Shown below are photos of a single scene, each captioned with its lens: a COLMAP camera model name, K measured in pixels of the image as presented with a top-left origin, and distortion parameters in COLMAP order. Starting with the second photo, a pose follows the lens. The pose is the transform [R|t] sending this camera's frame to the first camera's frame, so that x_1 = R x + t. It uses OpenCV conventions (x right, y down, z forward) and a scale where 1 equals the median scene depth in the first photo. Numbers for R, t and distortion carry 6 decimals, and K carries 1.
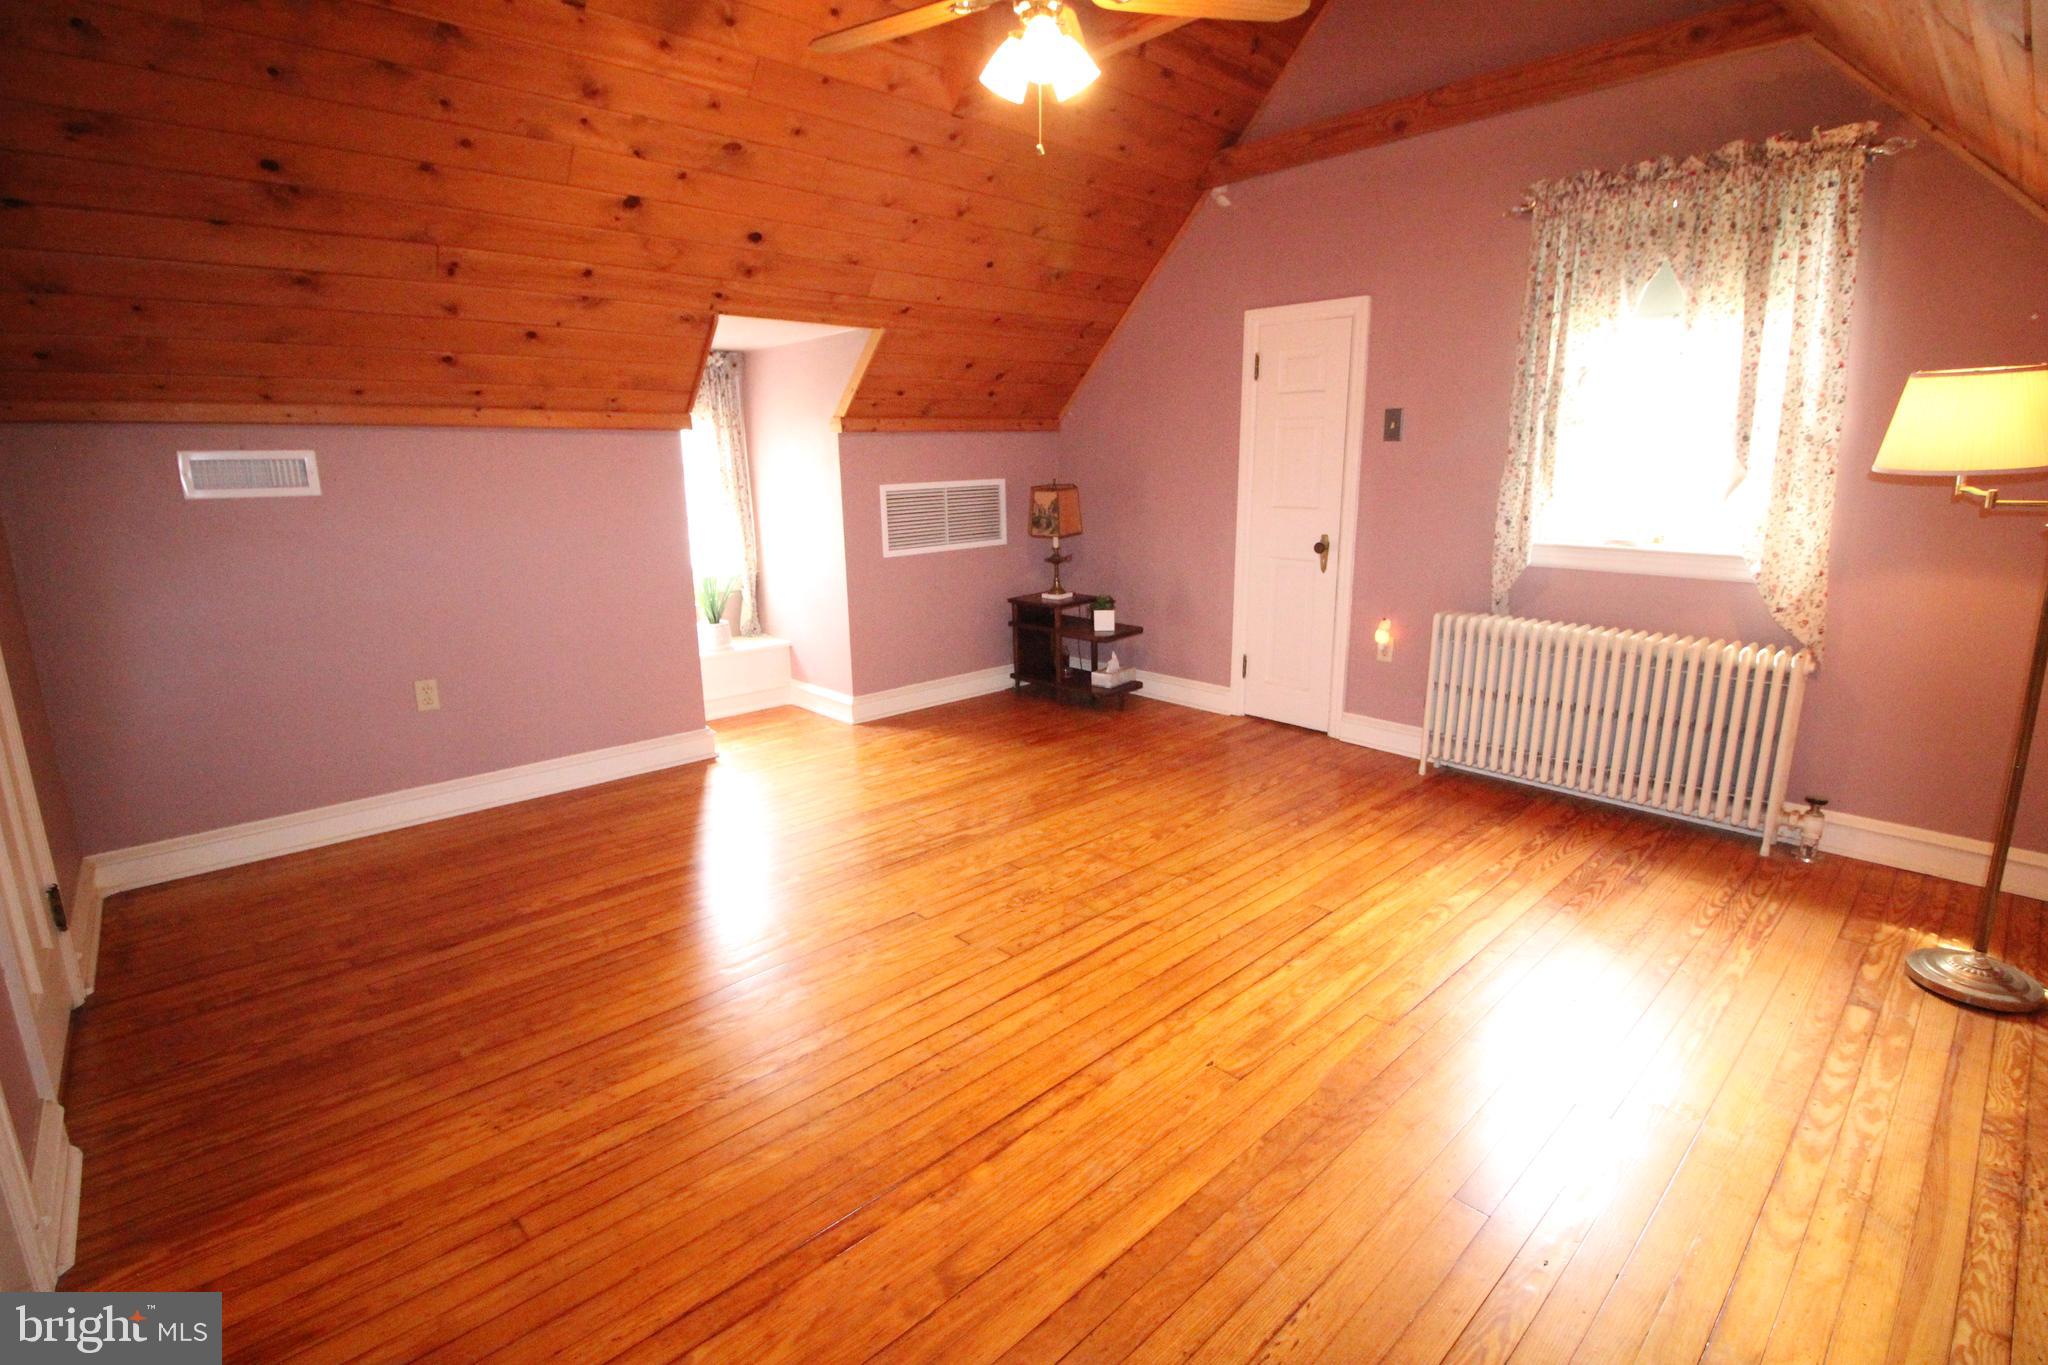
lens RADIAL K [[945.9, 0, 1029.2], [0, 945.9, 676.6], [0, 0, 1]] dist [-0.001224, -0.010928]
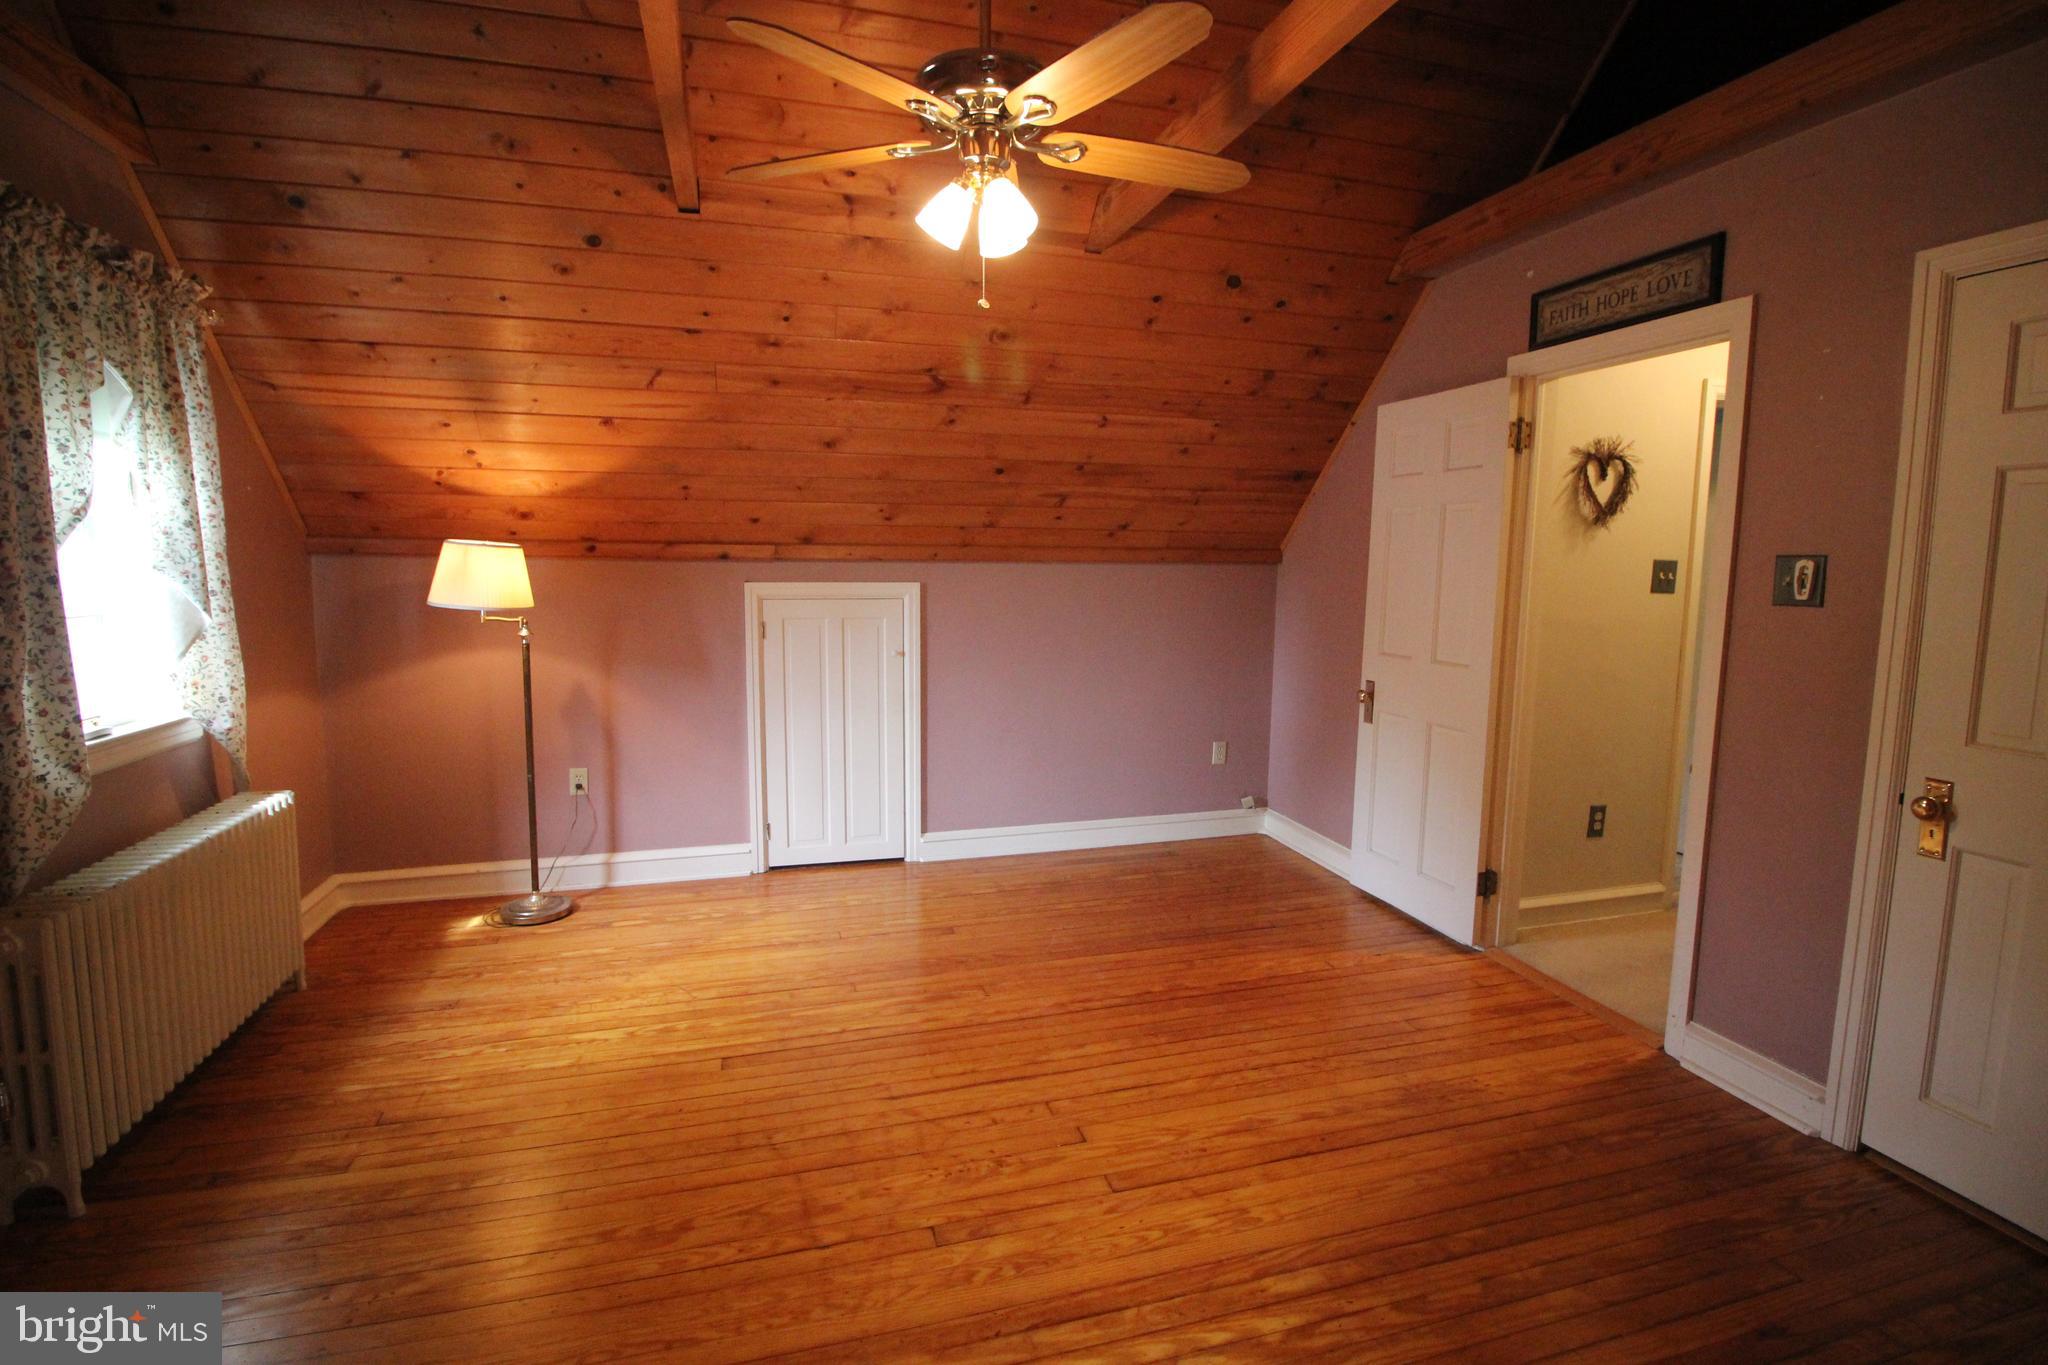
lens RADIAL K [[945.9, 0, 1022.9], [0, 945.9, 669.9], [0, 0, 1]] dist [-0.001224, -0.010928]
pose [[-0.892783, -0.051066, 0.447583, -0.327551], [0.101488, 0.945214, 0.310276, -0.351345], [-0.438906, 0.322434, -0.838688, 1.327030]]
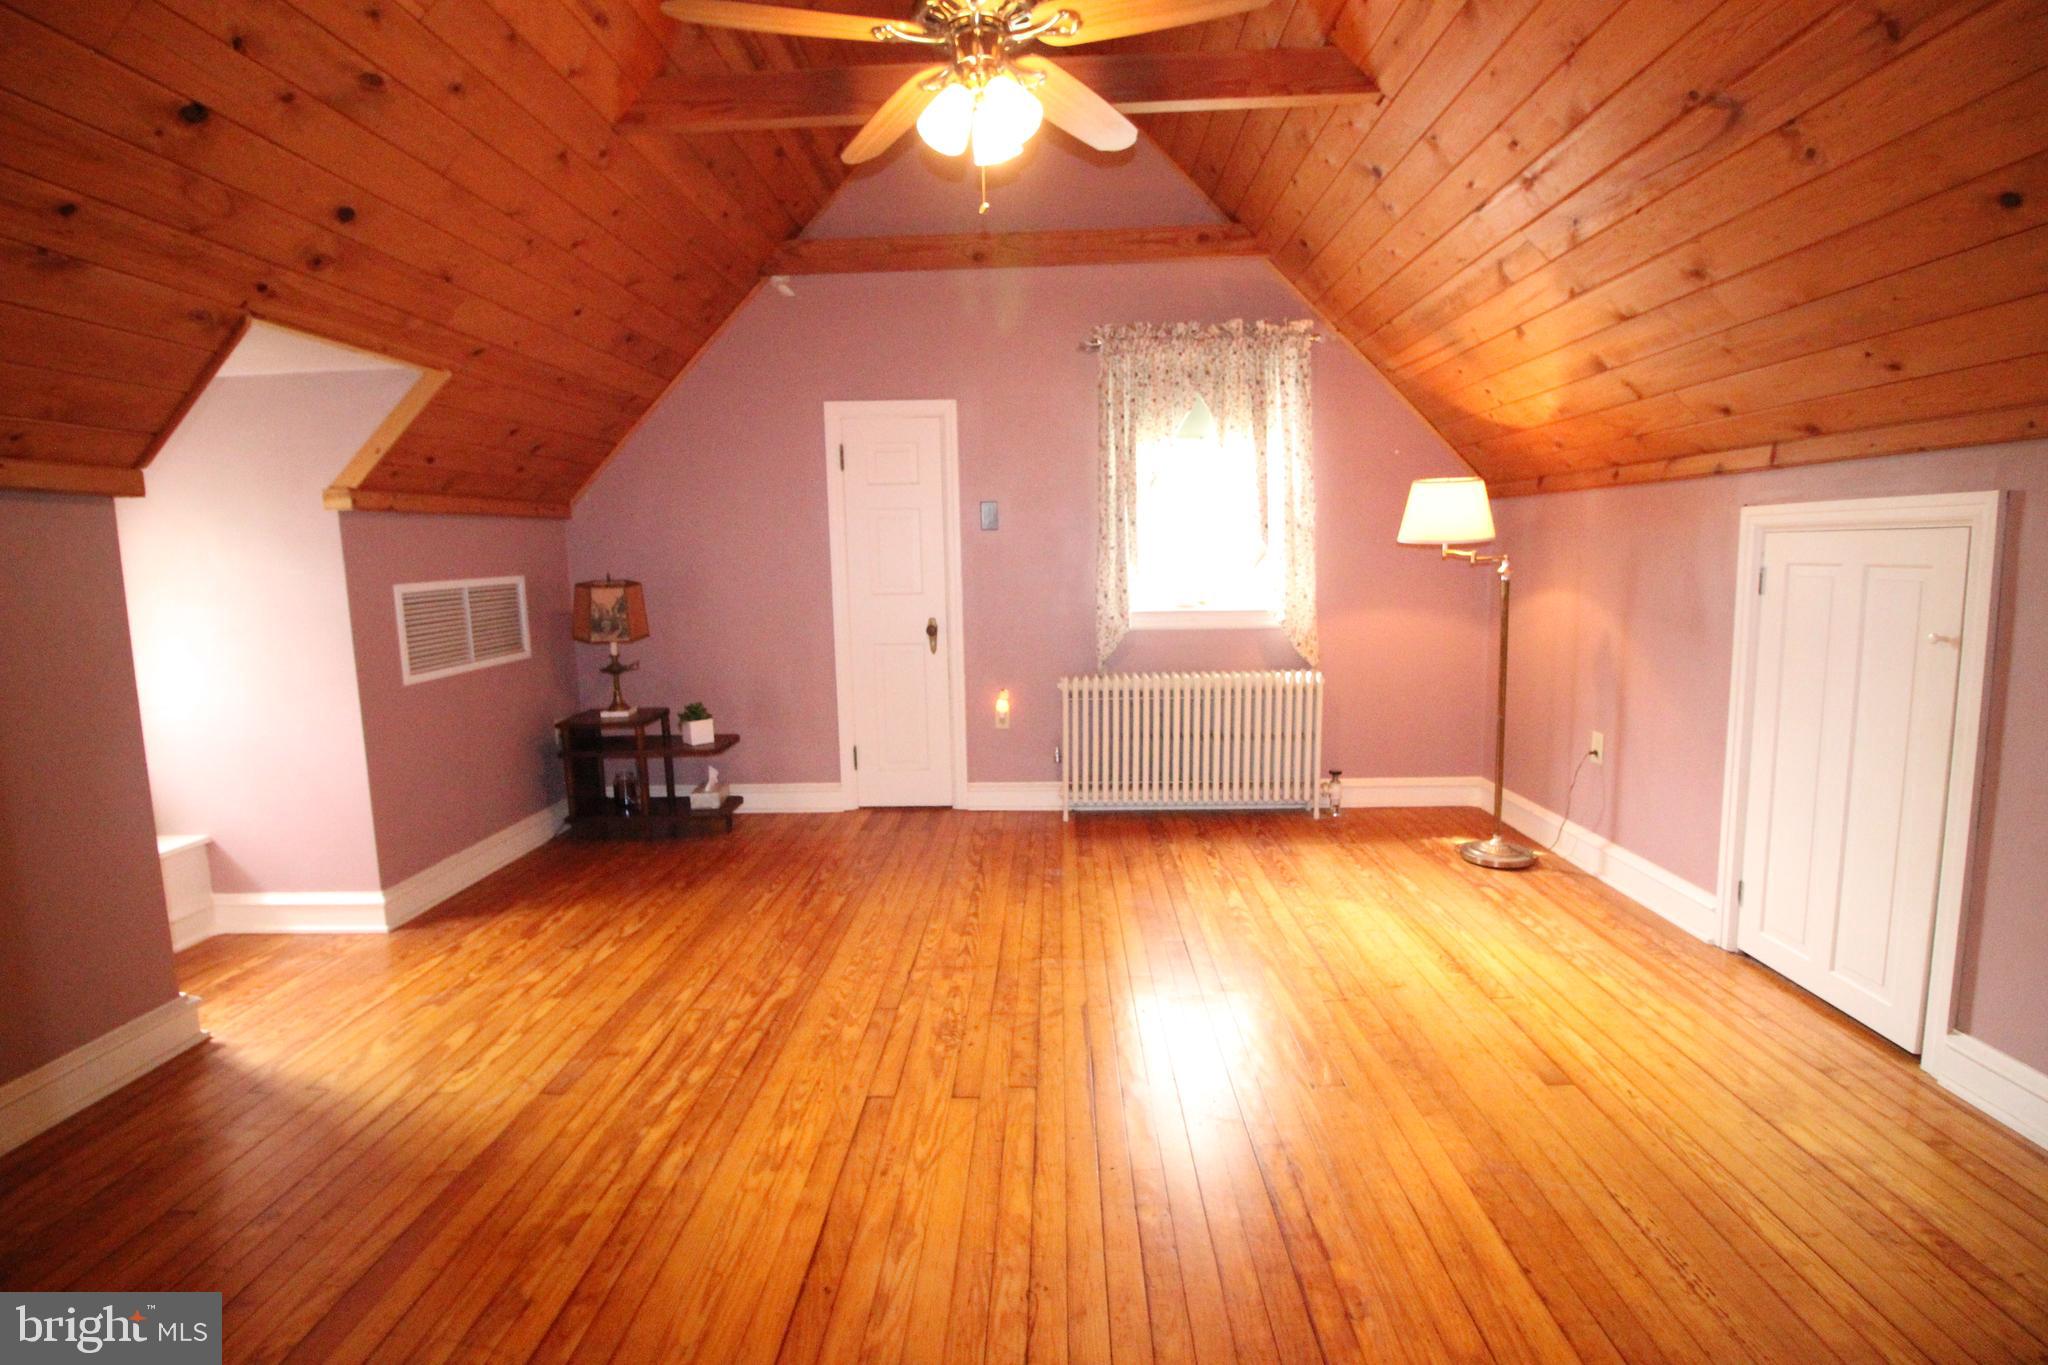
lens RADIAL K [[945.9, 0, 1023.7], [0, 945.9, 679.0], [0, 0, 1]] dist [-0.001224, -0.010928]
pose [[0.705082, -0.097139, 0.702441, -0.470023], [0.172662, 0.984279, -0.037197, -0.035474], [-0.687784, 0.147511, 0.710769, 0.256751]]
